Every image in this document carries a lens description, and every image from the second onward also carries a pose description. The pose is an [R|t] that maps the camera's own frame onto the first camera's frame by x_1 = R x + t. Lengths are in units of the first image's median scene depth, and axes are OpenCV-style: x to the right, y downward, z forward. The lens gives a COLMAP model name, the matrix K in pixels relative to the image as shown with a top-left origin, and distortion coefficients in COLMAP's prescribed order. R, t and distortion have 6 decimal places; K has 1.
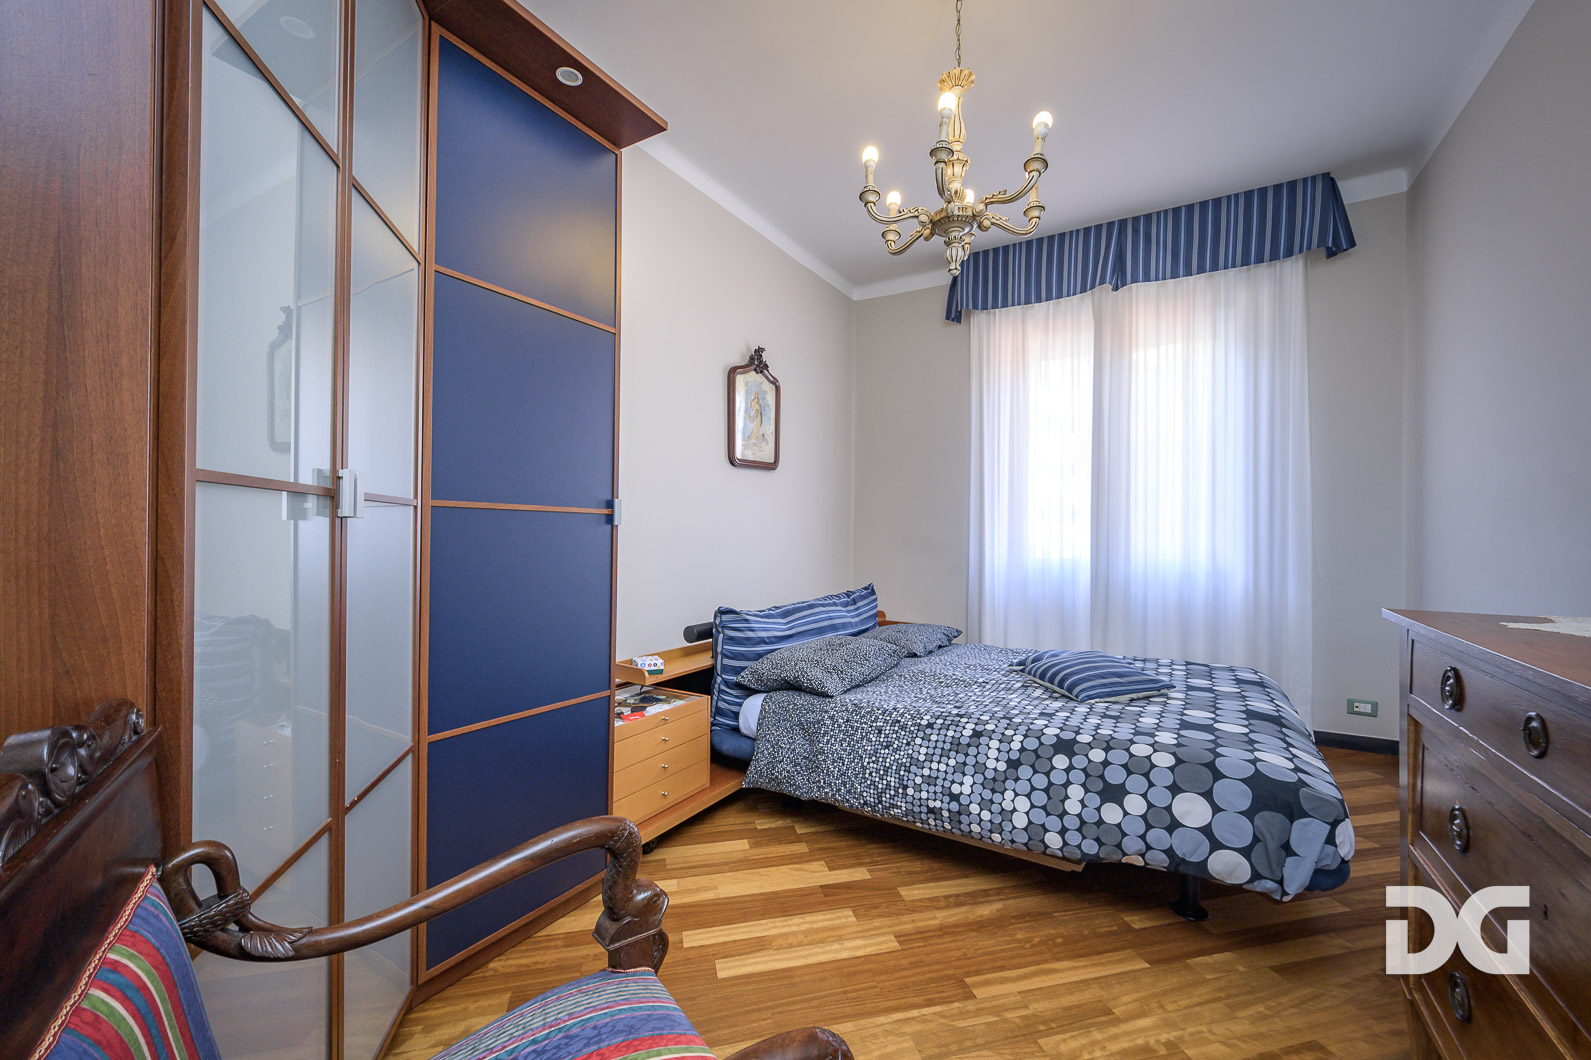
lens RADIAL K [[633.4, 0, 803.1], [0, 633.4, 536.0], [0, 0, 1]] dist [0.000491, 0.000030]
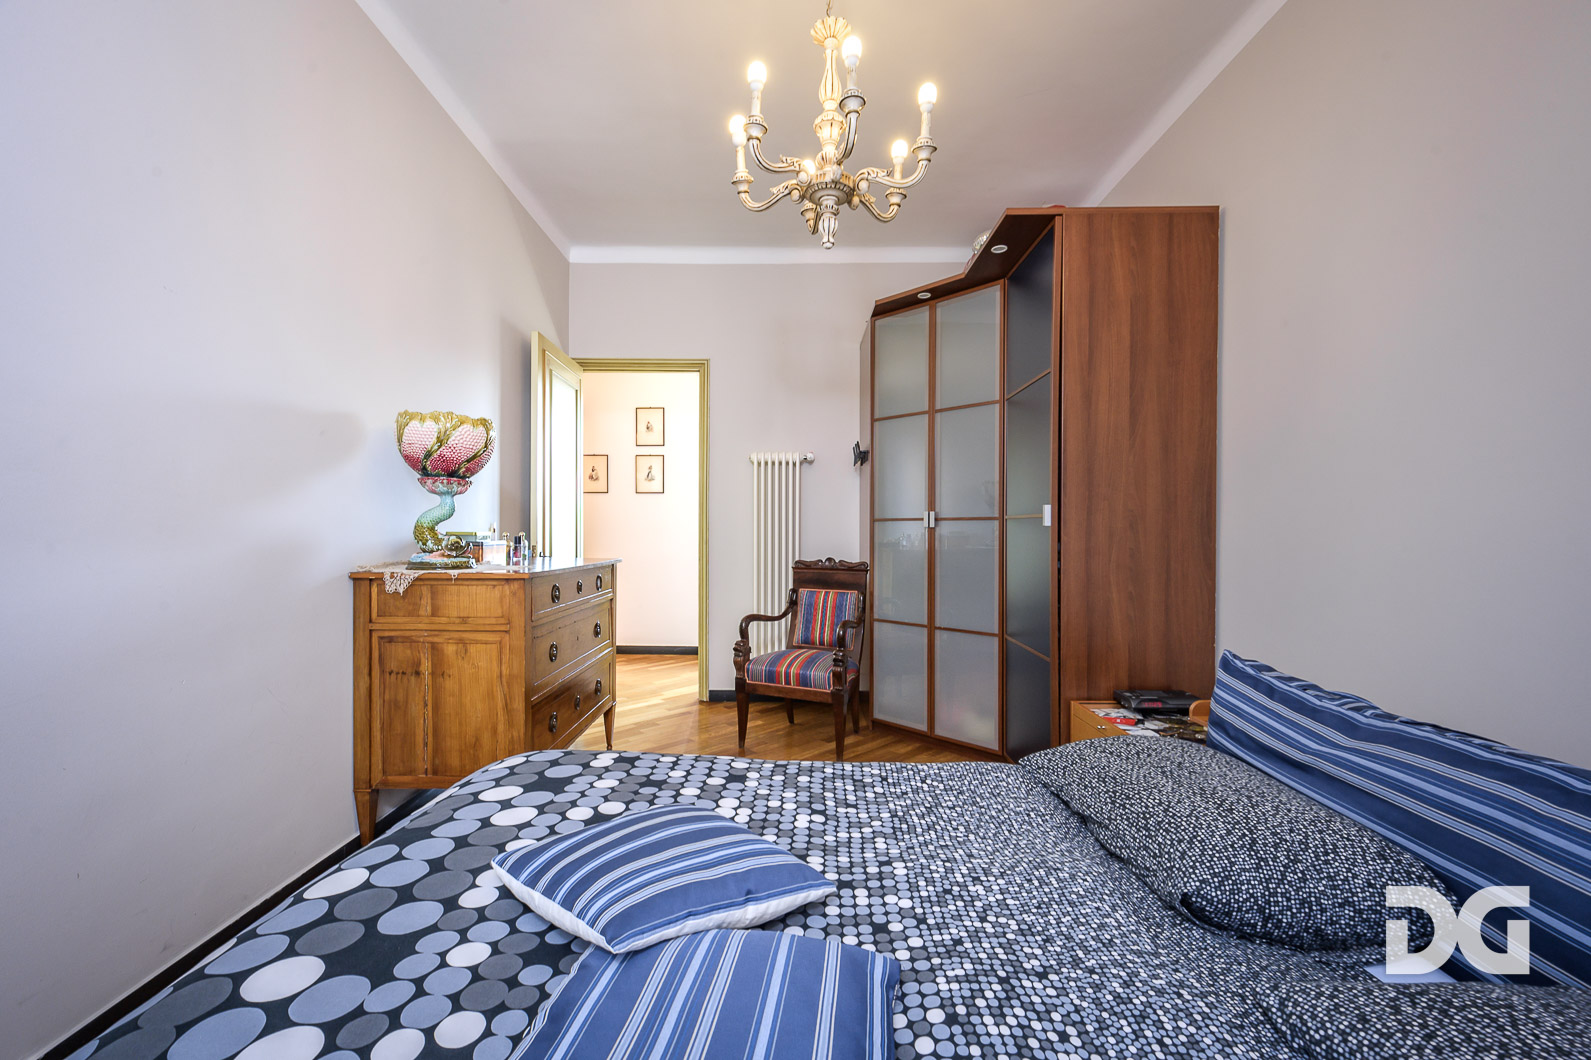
lens RADIAL K [[633.4, 0, 803.1], [0, 633.4, 536.0], [0, 0, 1]] dist [0.000491, 0.000030]
pose [[-0.850398, -0.004025, -0.526124, 0.702909], [-0.008757, 0.999940, 0.006505, -0.001563], [0.526067, 0.010139, -0.850383, 1.655799]]
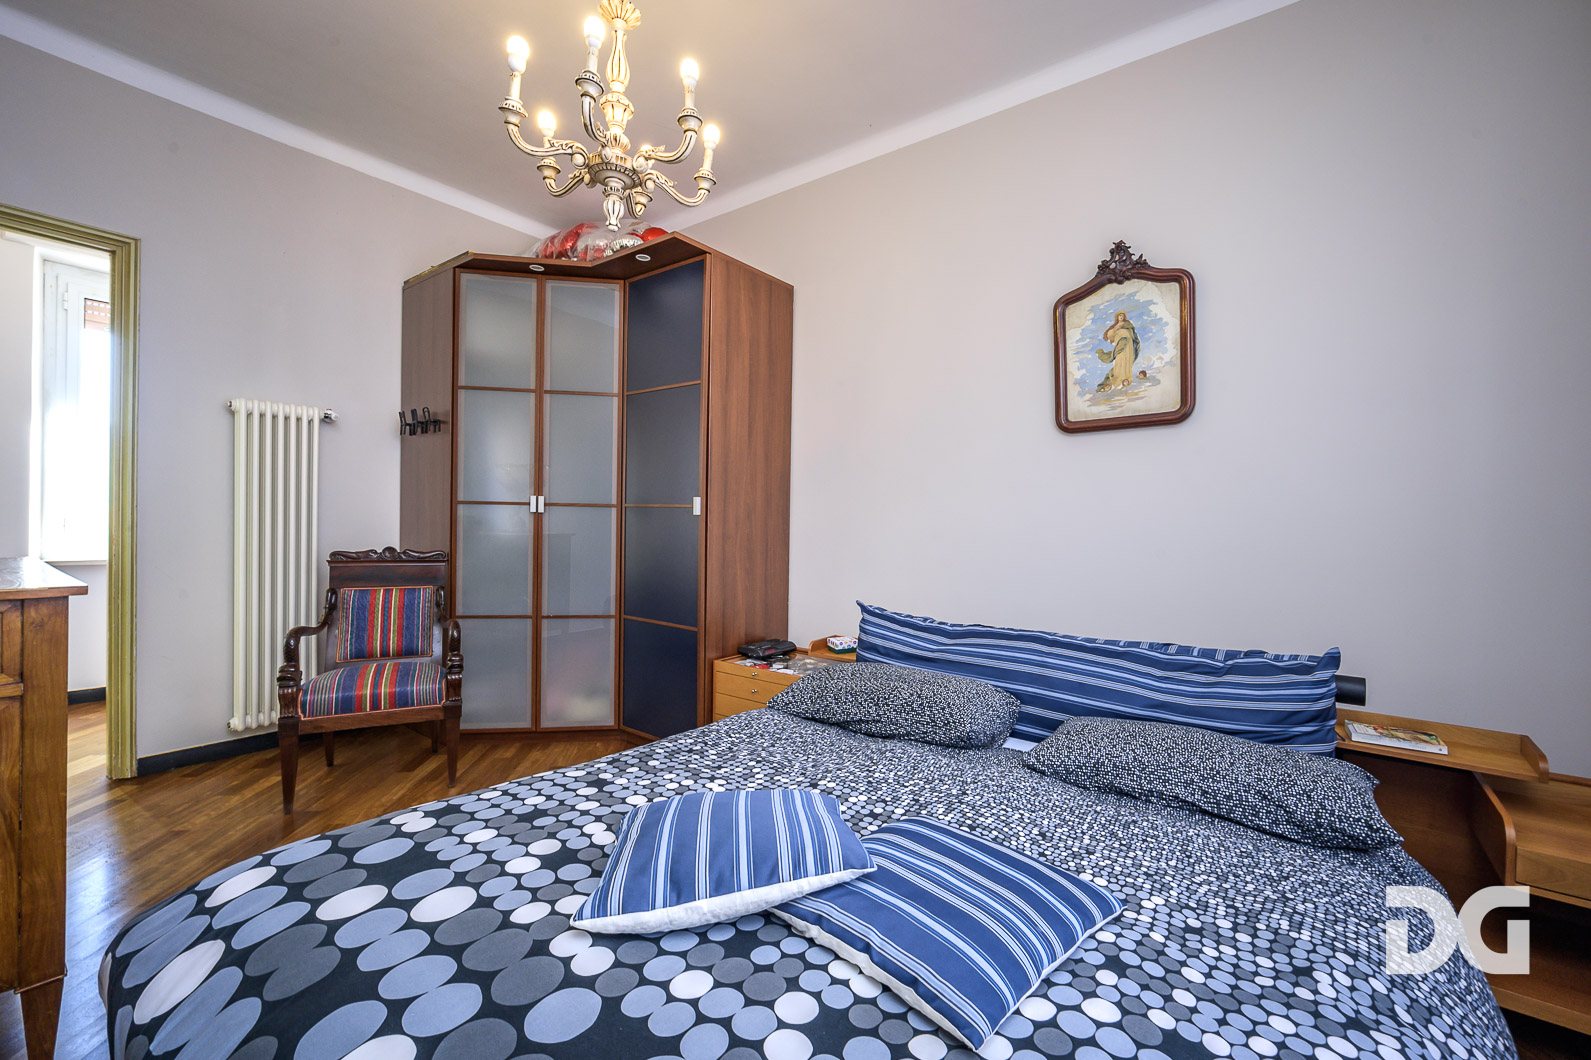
lens RADIAL K [[642.7, 0, 818.0], [0, 642.7, 524.0], [0, 0, 1]] dist [-0.000505, -0.000248]
pose [[-0.084822, -0.002437, -0.996393, 1.055694], [-0.021686, 0.999765, -0.000599, -0.001817], [0.996160, 0.021557, -0.084854, 1.287806]]
